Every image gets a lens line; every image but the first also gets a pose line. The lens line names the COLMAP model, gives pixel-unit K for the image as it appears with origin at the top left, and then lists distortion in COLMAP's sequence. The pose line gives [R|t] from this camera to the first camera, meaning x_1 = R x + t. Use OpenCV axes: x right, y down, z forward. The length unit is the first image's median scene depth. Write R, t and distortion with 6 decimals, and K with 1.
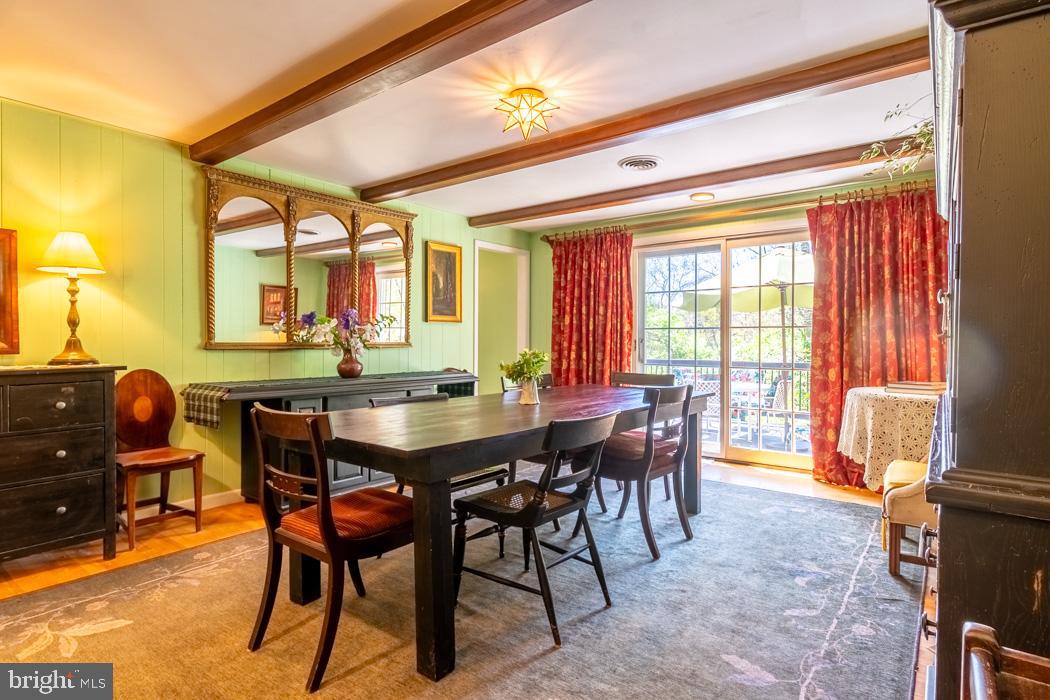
lens RADIAL K [[547.8, 0, 524.1], [0, 547.8, 343.8], [0, 0, 1]] dist [0.001024, -0.001038]
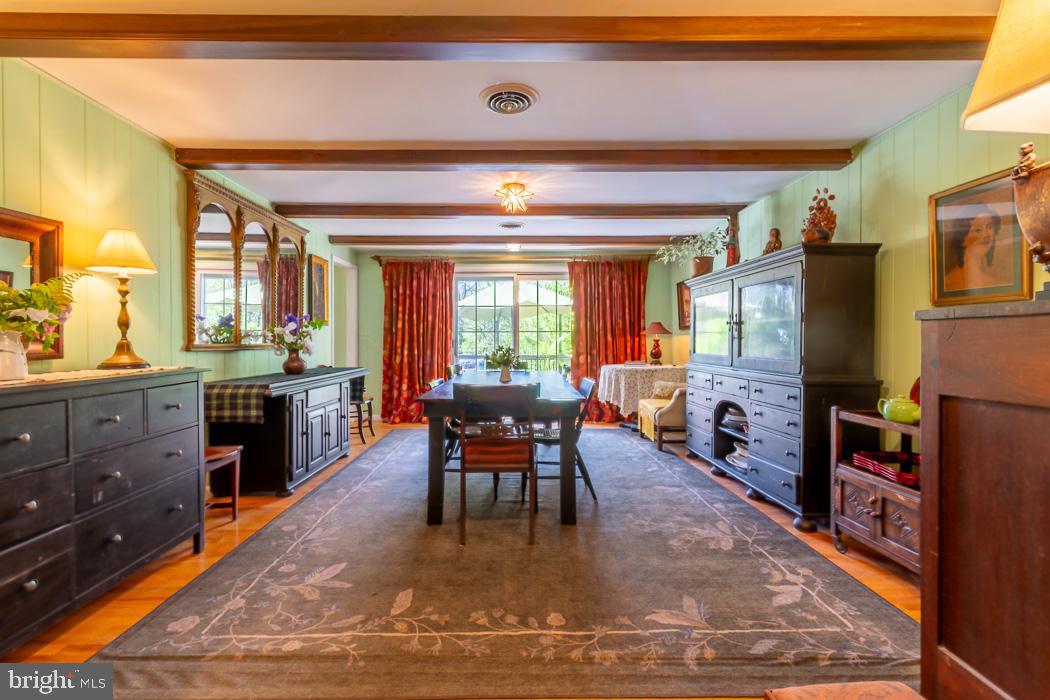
lens RADIAL K [[469.8, 0, 522.4], [0, 469.8, 345.7], [0, 0, 1]] dist [0.009785, -0.004948]
pose [[0.784215, -0.012579, 0.620361, -0.564550], [0.008525, 0.999919, 0.009499, -0.002658], [-0.620430, -0.002161, 0.784259, -0.059378]]
